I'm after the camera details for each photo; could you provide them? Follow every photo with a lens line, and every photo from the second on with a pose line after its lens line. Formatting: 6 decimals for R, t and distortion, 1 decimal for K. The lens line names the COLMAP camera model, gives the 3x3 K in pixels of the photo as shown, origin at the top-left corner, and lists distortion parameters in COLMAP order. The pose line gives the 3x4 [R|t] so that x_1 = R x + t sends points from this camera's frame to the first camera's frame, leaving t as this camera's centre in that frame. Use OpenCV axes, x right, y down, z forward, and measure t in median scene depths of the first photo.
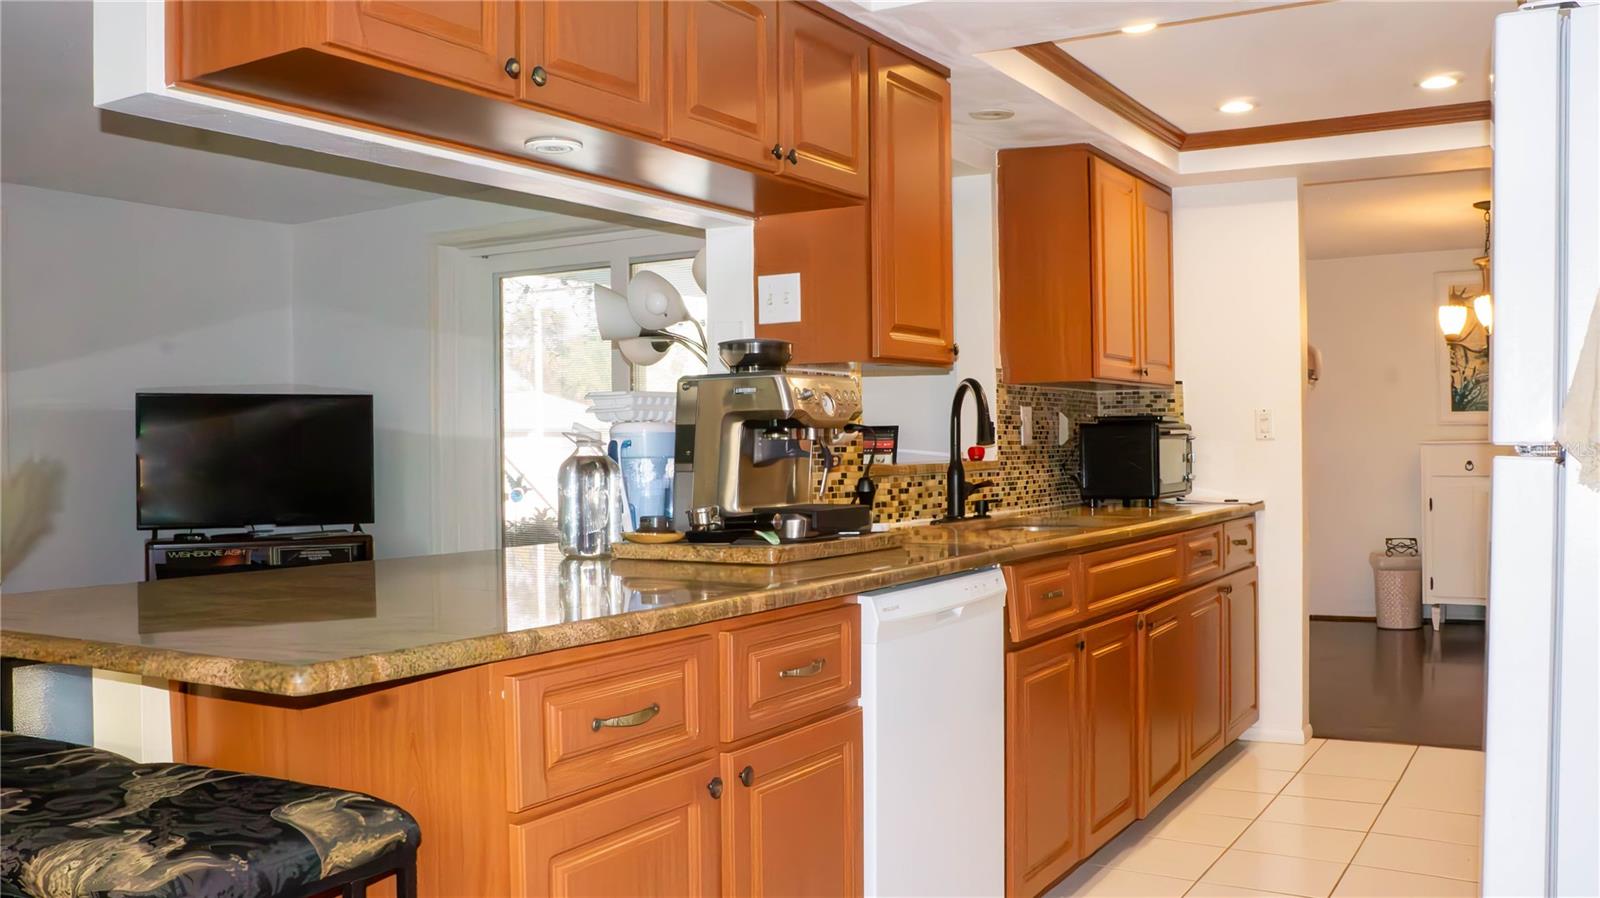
lens RADIAL K [[1371.9, 0, 800.0], [0, 1371.9, 449.0], [0, 0, 1]] dist [-0.133543, 0.136243]
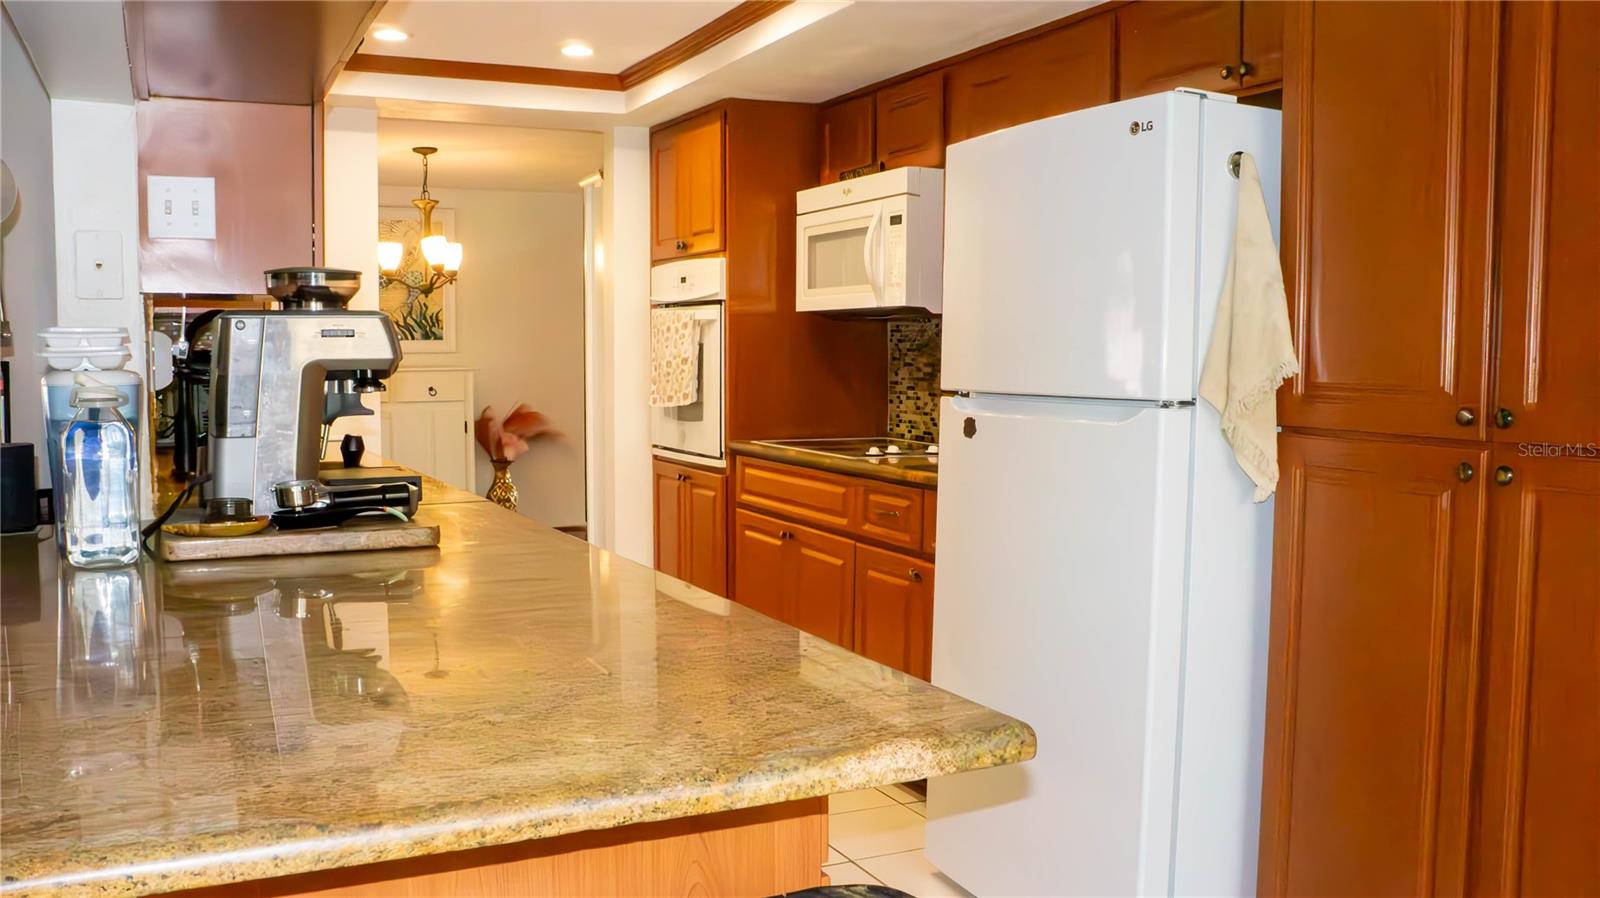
lens RADIAL K [[1371.9, 0, 800.0], [0, 1371.9, 449.0], [0, 0, 1]] dist [-0.133543, 0.136243]
pose [[0.548850, -0.058025, 0.833904, -0.543466], [0.005533, 0.997818, 0.065788, -0.025692], [-0.835902, -0.031494, 0.547974, 0.332967]]
